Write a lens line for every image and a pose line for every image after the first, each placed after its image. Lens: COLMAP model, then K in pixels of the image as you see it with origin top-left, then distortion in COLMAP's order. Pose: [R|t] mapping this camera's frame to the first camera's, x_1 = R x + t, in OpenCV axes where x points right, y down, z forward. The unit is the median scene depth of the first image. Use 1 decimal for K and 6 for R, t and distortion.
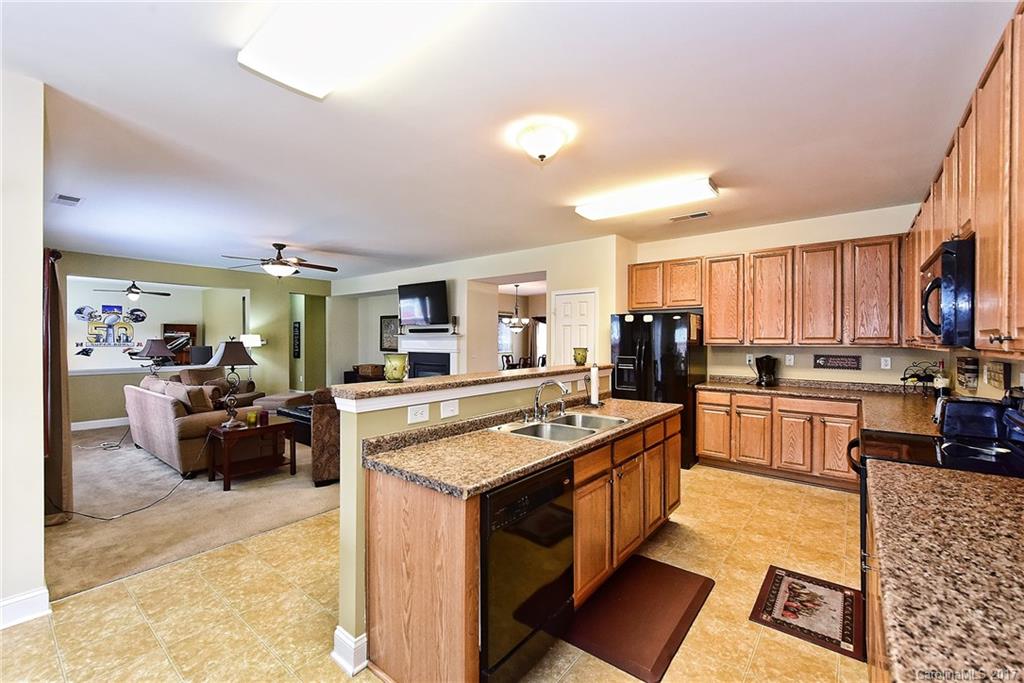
lens RADIAL K [[423.4, 0, 518.5], [0, 423.4, 341.1], [0, 0, 1]] dist [-0.003657, -0.000684]
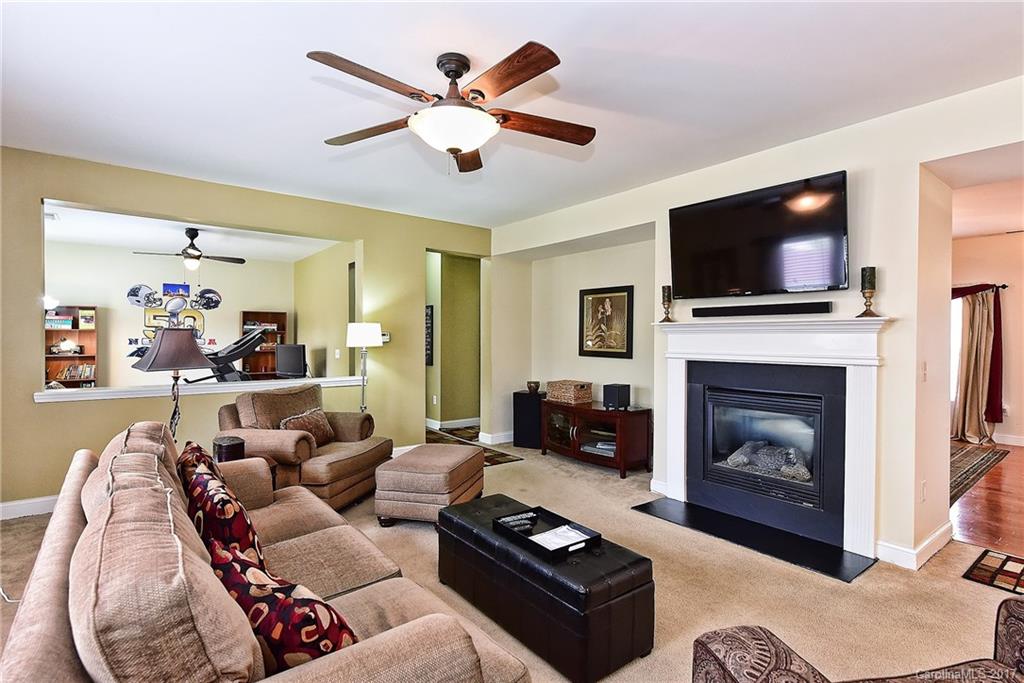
lens RADIAL K [[505.4, 0, 512.5], [0, 505.4, 341.6], [0, 0, 1]] dist [0.000683, 0.000081]
pose [[0.968713, 0.004381, -0.248145, -0.405800], [-0.003819, 0.999989, 0.002747, 0.006526], [0.248154, -0.001714, 0.968719, 0.591111]]
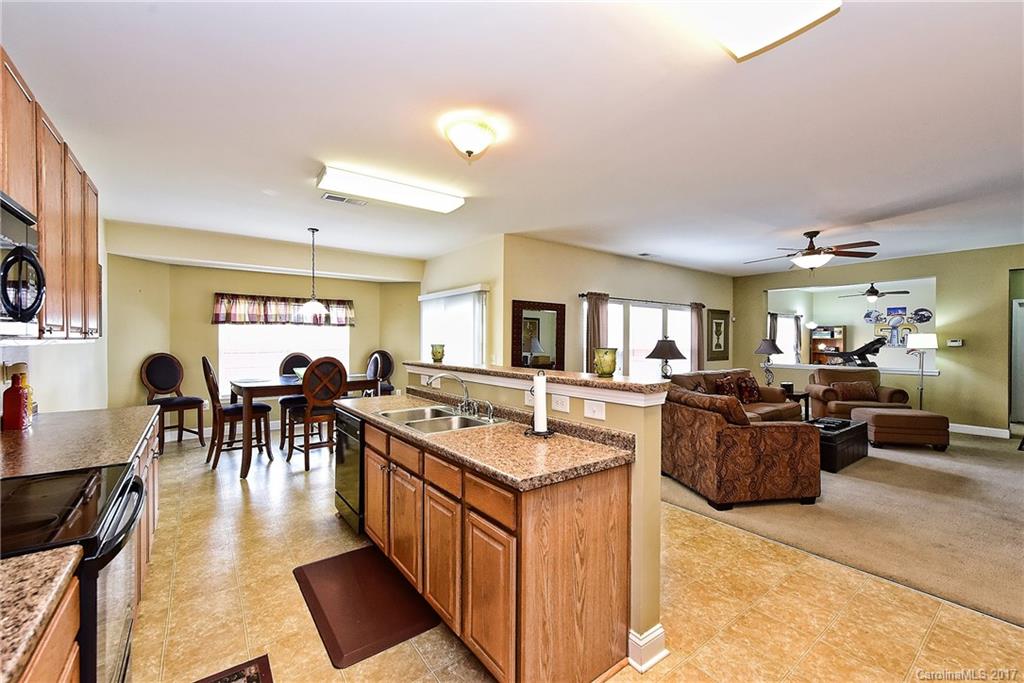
lens RADIAL K [[423.4, 0, 514.6], [0, 423.4, 343.8], [0, 0, 1]] dist [-0.003657, -0.000684]
pose [[-0.251656, 0.005032, -0.967804, 0.451567], [-0.005172, 0.999965, 0.006545, 0.003912], [0.967803, 0.006652, -0.251622, 0.614401]]
